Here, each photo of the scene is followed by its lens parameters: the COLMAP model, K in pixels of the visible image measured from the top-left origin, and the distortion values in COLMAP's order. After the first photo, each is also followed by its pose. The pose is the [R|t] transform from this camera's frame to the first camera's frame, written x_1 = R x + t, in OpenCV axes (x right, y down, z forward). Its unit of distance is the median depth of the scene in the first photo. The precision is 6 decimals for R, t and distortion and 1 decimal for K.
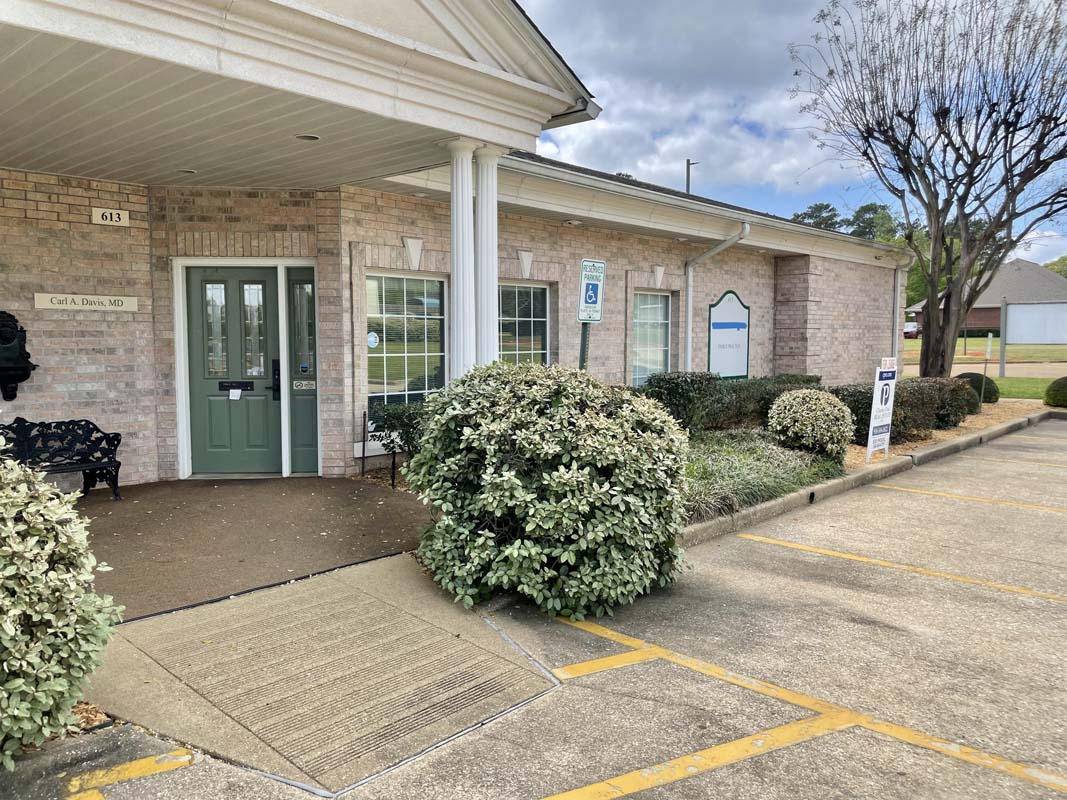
lens RADIAL K [[809.7, 0, 536.6], [0, 809.7, 397.7], [0, 0, 1]] dist [0.084025, -0.121541]
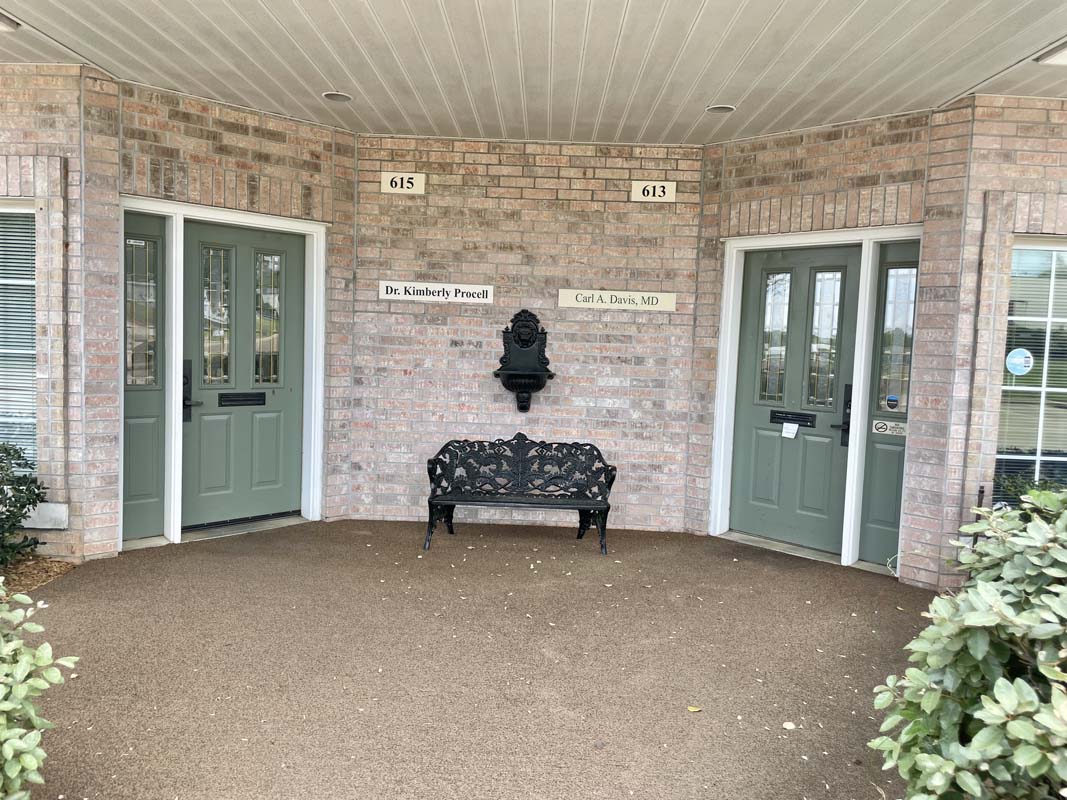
lens RADIAL K [[809.7, 0, 536.6], [0, 809.7, 397.7], [0, 0, 1]] dist [0.084025, -0.121541]
pose [[0.660223, 0.083241, -0.746443, 0.007767], [-0.091676, 0.995340, 0.029910, -0.034621], [0.745454, 0.048684, 0.664777, 0.391142]]
